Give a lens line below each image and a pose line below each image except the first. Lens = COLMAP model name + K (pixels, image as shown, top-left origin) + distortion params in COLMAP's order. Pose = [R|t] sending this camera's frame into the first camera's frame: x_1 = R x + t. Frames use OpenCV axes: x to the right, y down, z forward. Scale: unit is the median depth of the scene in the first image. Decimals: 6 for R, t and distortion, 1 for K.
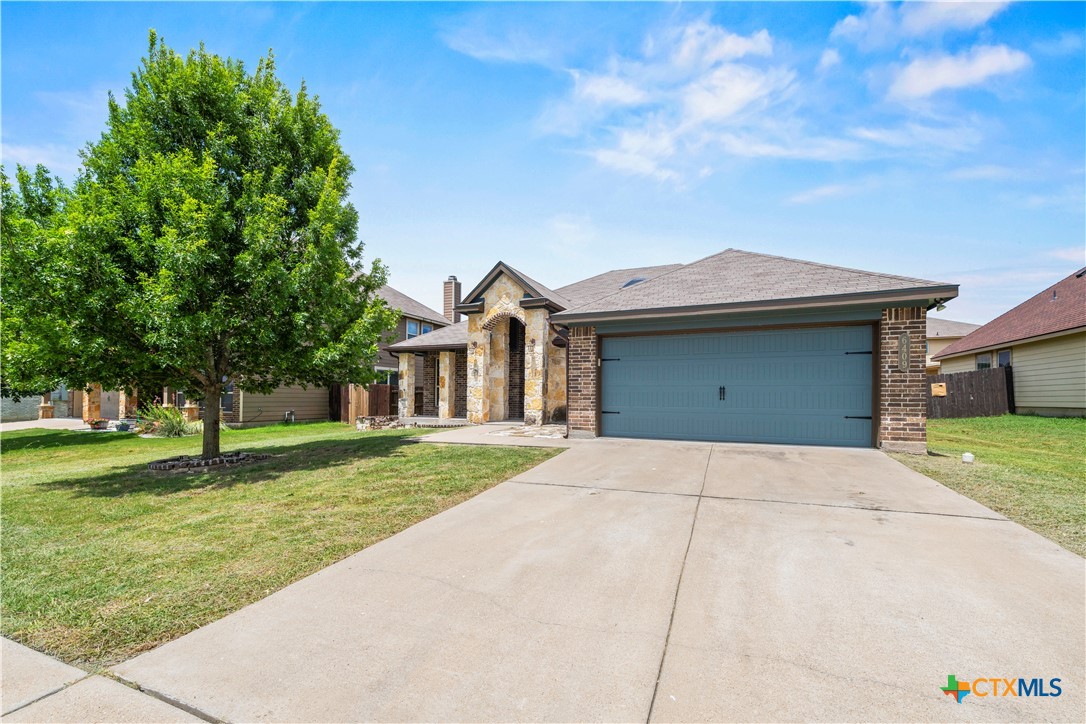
lens RADIAL K [[429.5, 0, 551.4], [0, 429.5, 372.4], [0, 0, 1]] dist [0.000279, -0.000740]
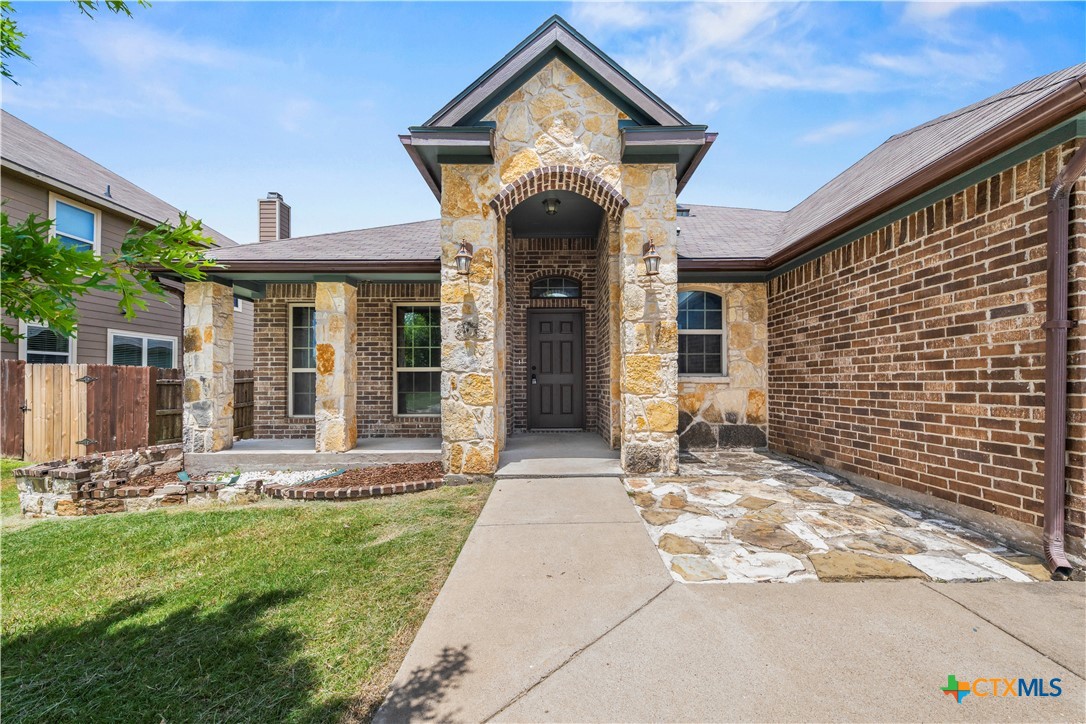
lens RADIAL K [[429.5, 0, 549.4], [0, 429.5, 367.3], [0, 0, 1]] dist [0.000279, -0.000740]
pose [[0.922148, 0.003549, 0.386822, -0.263984], [-0.012897, 0.999684, 0.021574, 0.023063], [-0.386623, -0.024884, 0.921902, 0.680576]]
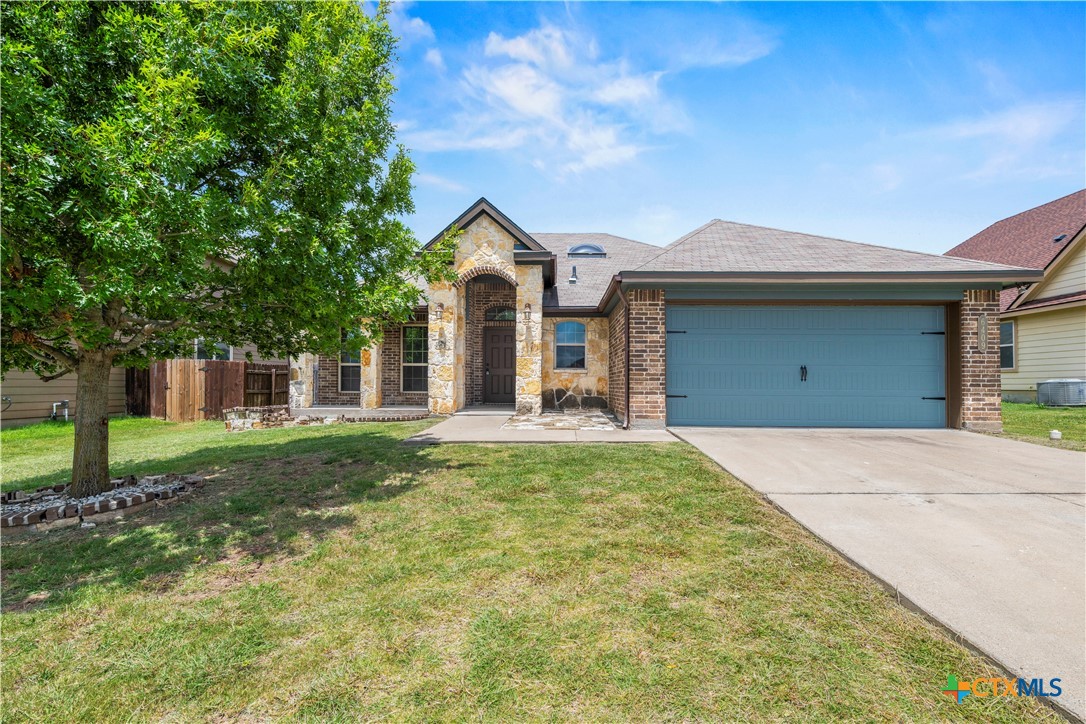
lens RADIAL K [[476.2, 0, 536.2], [0, 476.2, 366.3], [0, 0, 1]] dist [-0.000471, -0.000109]
pose [[0.934518, 0.012781, 0.355685, -0.329952], [-0.021235, 0.999577, 0.019876, 0.017806], [-0.355281, -0.026128, 0.934394, 0.187071]]
